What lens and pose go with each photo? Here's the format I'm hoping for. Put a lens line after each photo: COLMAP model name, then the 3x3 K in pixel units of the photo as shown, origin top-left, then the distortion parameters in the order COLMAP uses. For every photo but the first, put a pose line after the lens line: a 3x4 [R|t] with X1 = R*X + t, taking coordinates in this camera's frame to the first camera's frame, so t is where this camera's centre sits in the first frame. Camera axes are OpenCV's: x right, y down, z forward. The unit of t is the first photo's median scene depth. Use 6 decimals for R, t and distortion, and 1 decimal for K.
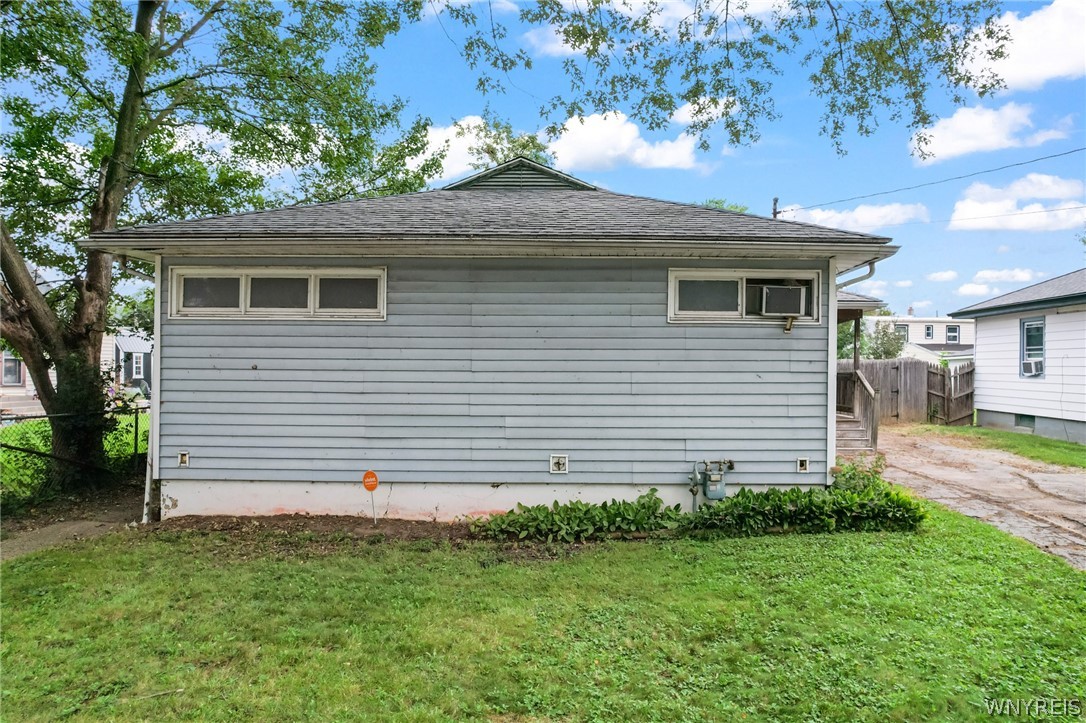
lens RADIAL K [[694.1, 0, 543.0], [0, 694.1, 361.5], [0, 0, 1]] dist [-0.080644, 0.073215]
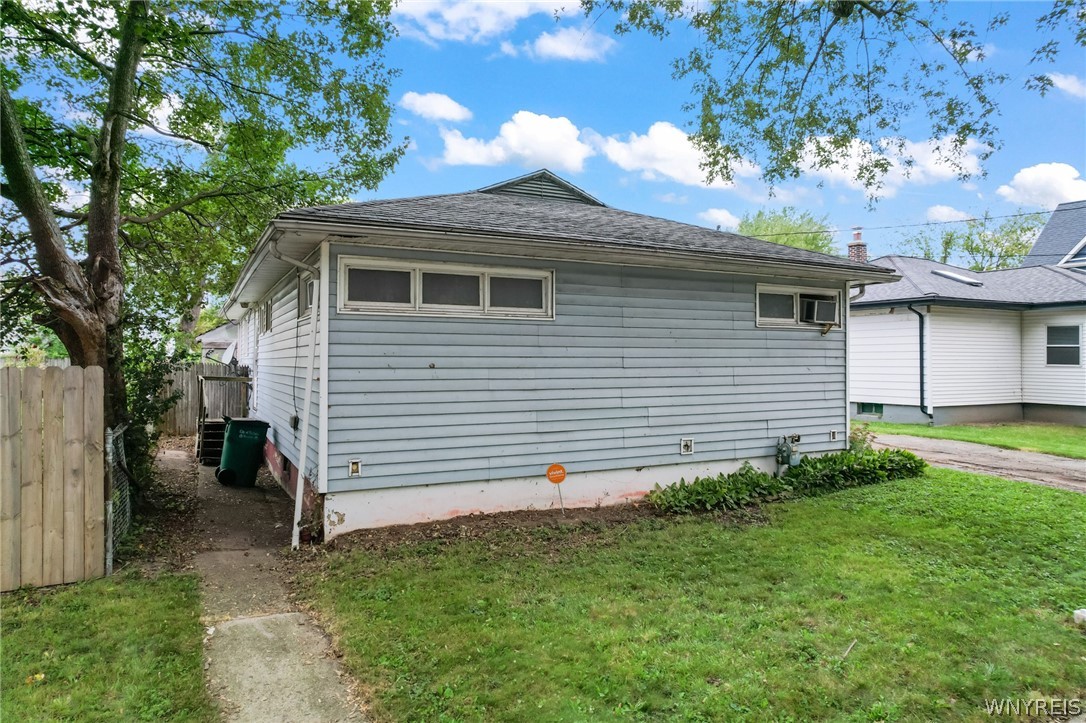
lens RADIAL K [[689.8, 0, 541.3], [0, 689.8, 347.3], [0, 0, 1]] dist [-0.048978, -0.000232]
pose [[0.893235, 0.002792, 0.449581, -0.715819], [0.006084, 0.999814, -0.018298, 0.000926], [-0.449548, 0.019080, 0.893052, 0.070854]]
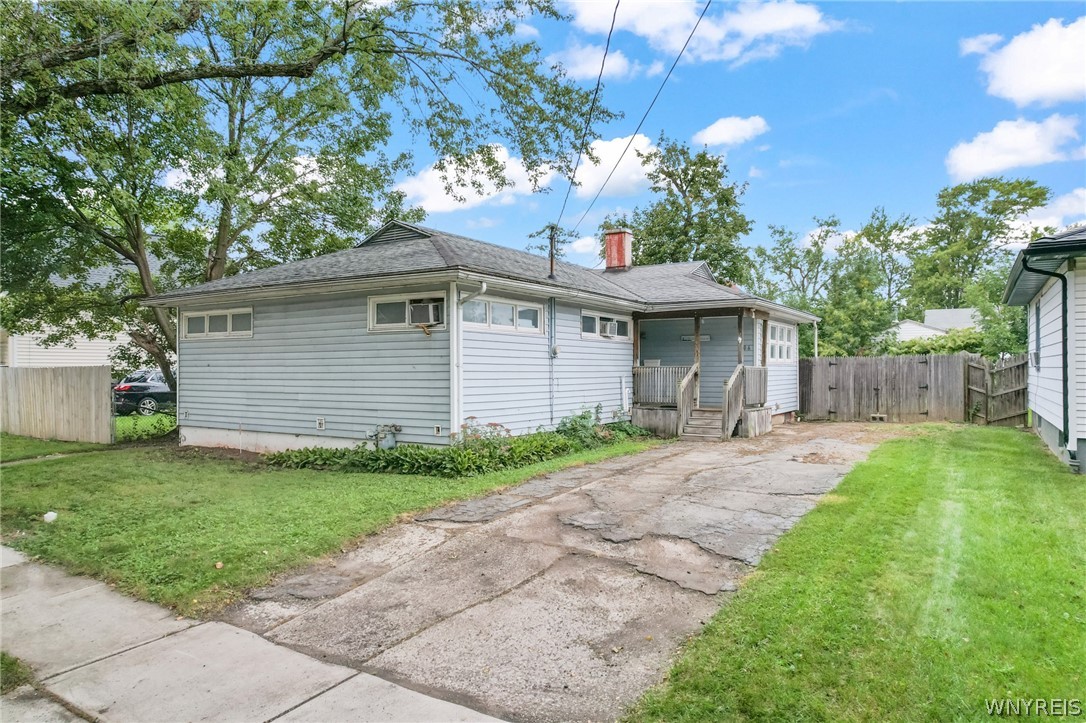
lens RADIAL K [[653.5, 0, 560.7], [0, 653.5, 363.2], [0, 0, 1]] dist [-0.017205, -0.000037]
pose [[0.864553, -0.013620, -0.502356, 1.252689], [0.012409, 0.999906, -0.005753, 0.024425], [0.502388, -0.001260, 0.864641, -0.020629]]
